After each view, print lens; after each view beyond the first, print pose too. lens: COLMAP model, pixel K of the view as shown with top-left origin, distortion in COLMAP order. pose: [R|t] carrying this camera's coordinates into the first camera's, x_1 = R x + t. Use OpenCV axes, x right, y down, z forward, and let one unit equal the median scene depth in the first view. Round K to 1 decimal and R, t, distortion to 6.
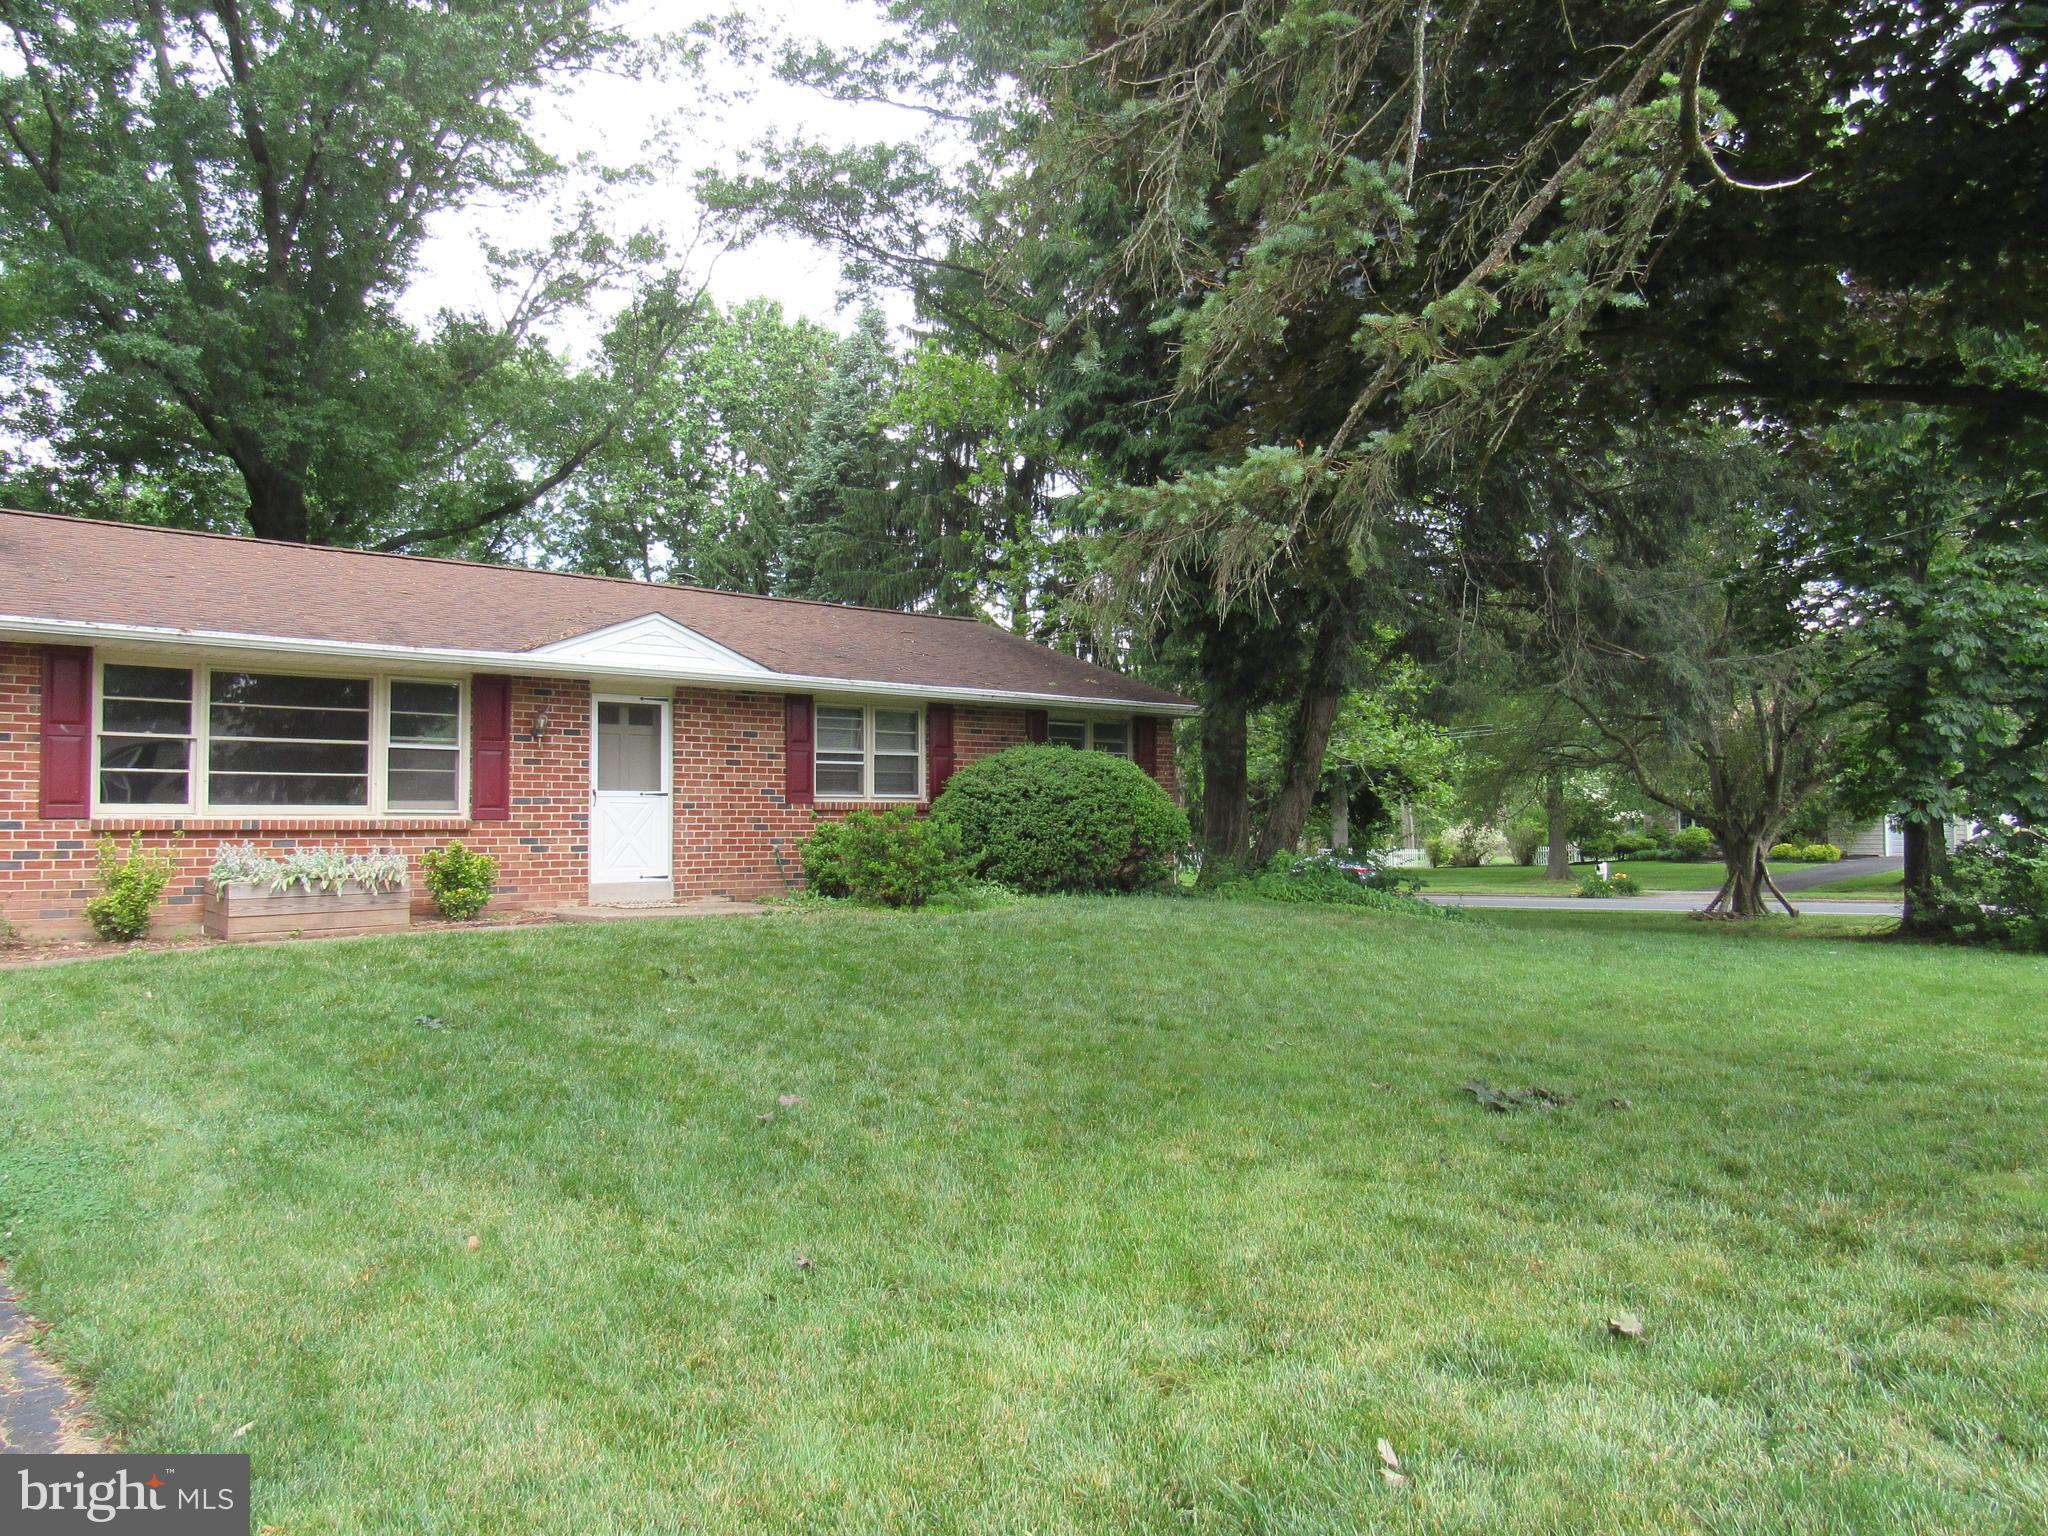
lens RADIAL K [[1471.3, 0, 1024.0], [0, 1471.3, 768.0], [0, 0, 1]] dist [-0.018959, 0.001551]
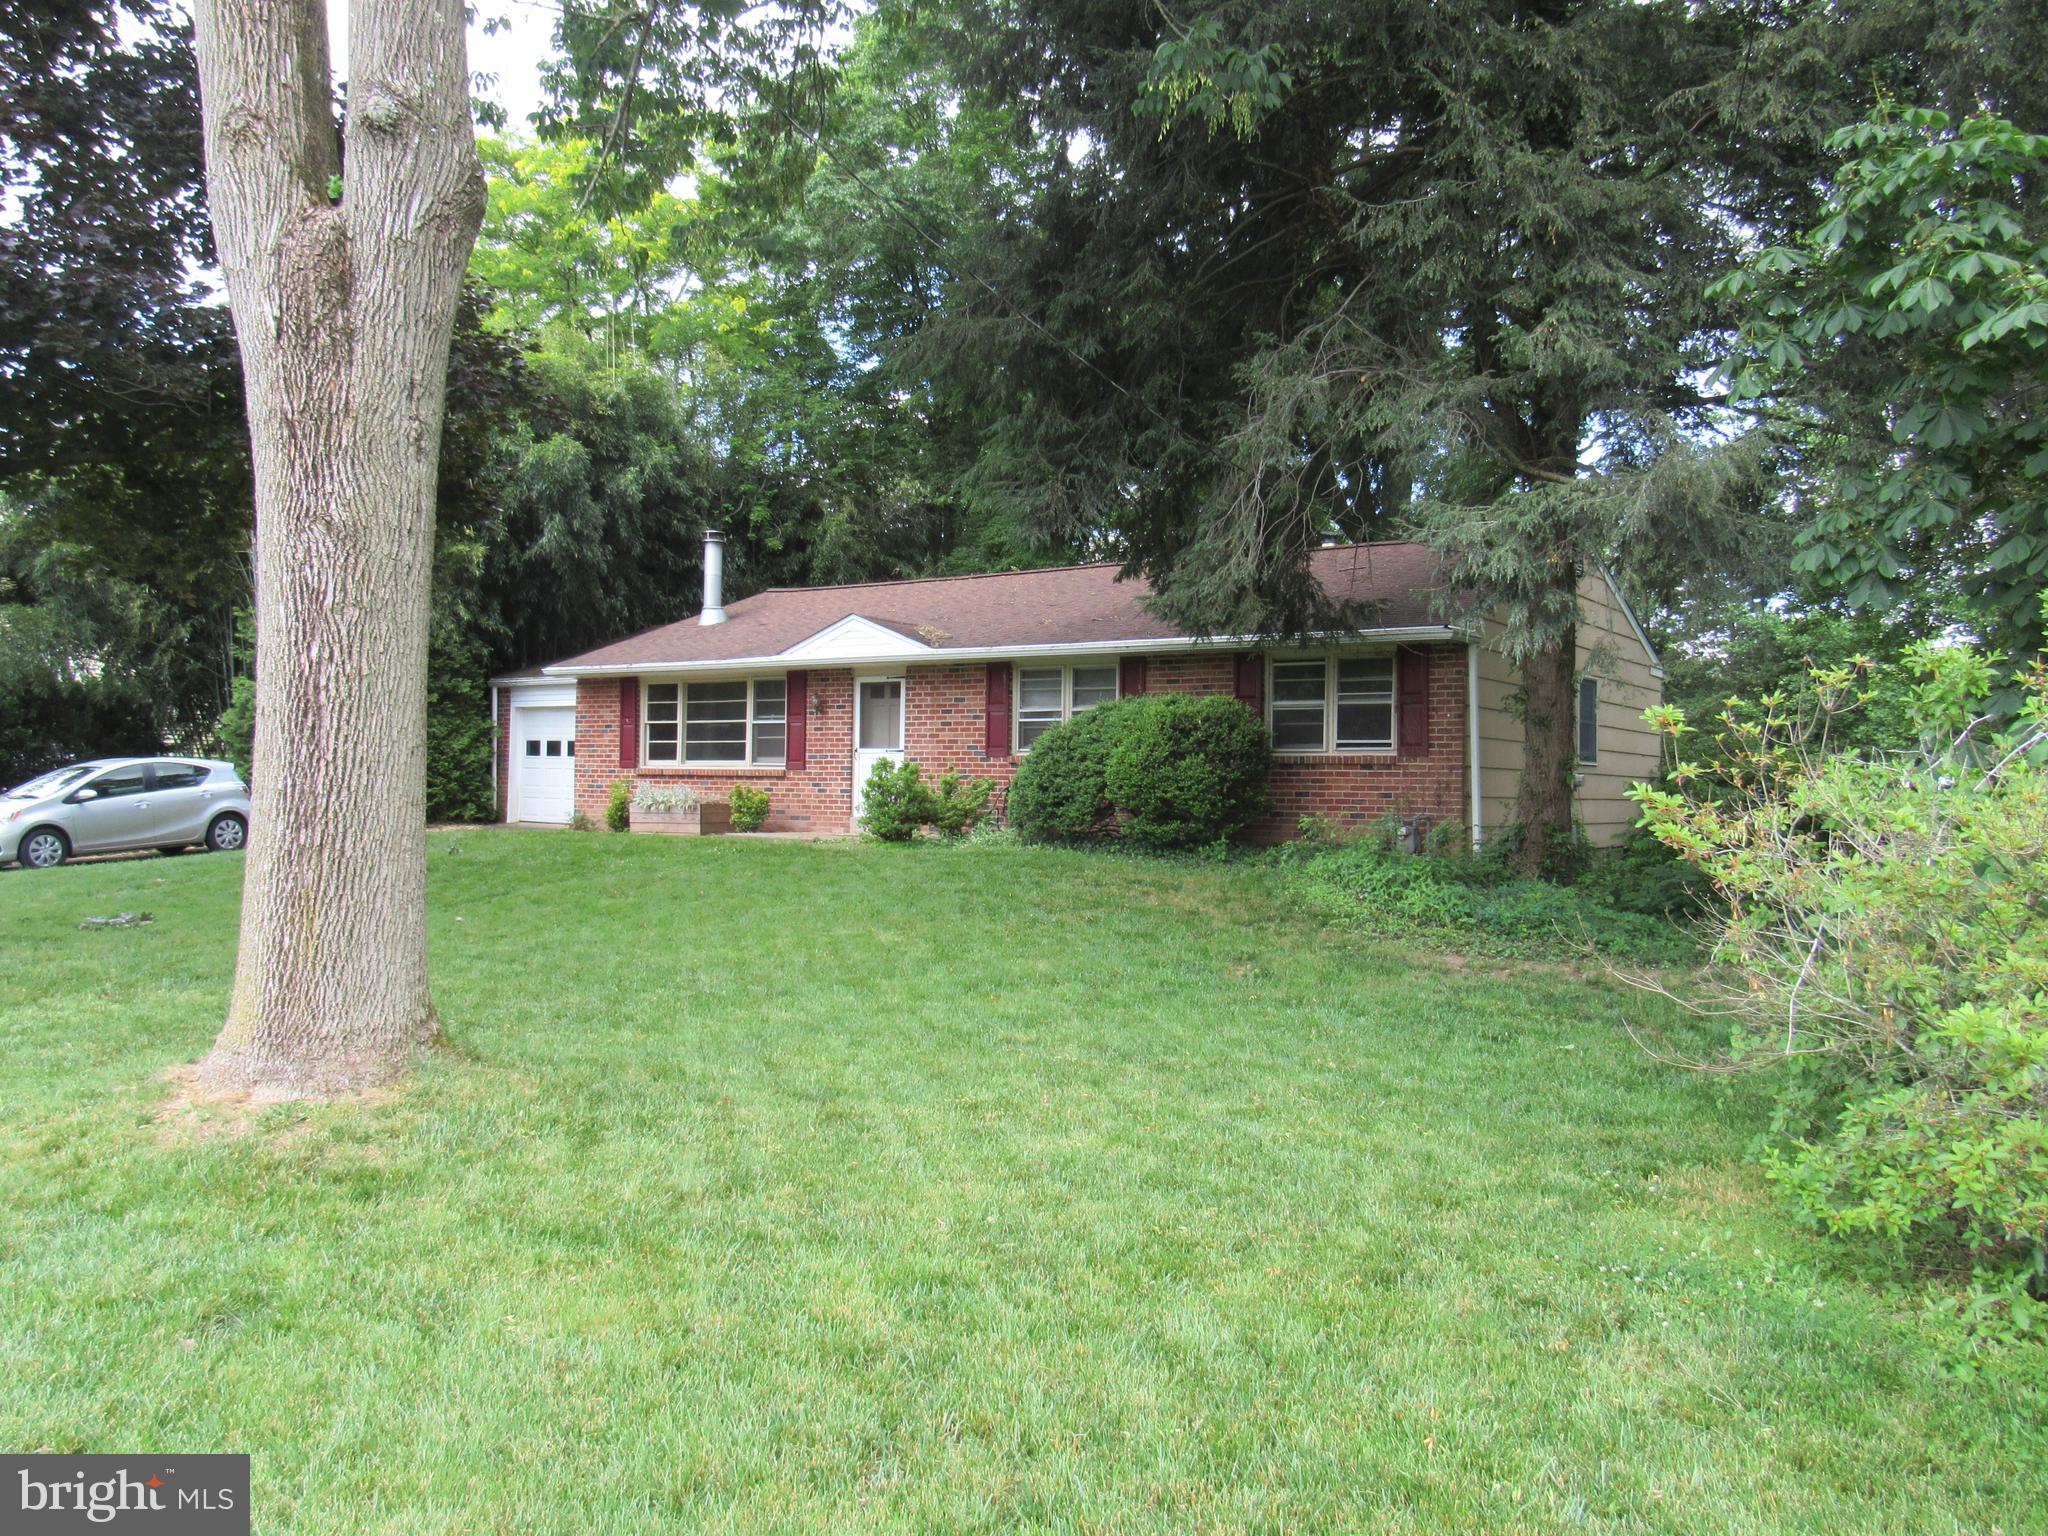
lens RADIAL K [[1533.4, 0, 1024.5], [0, 1533.4, 761.9], [0, 0, 1]] dist [-0.064670, 0.003021]
pose [[0.250708, -0.006571, -0.968041, 1.143014], [0.024098, 0.999709, -0.000545, 0.032690], [0.967763, -0.023191, 0.250793, 0.809374]]
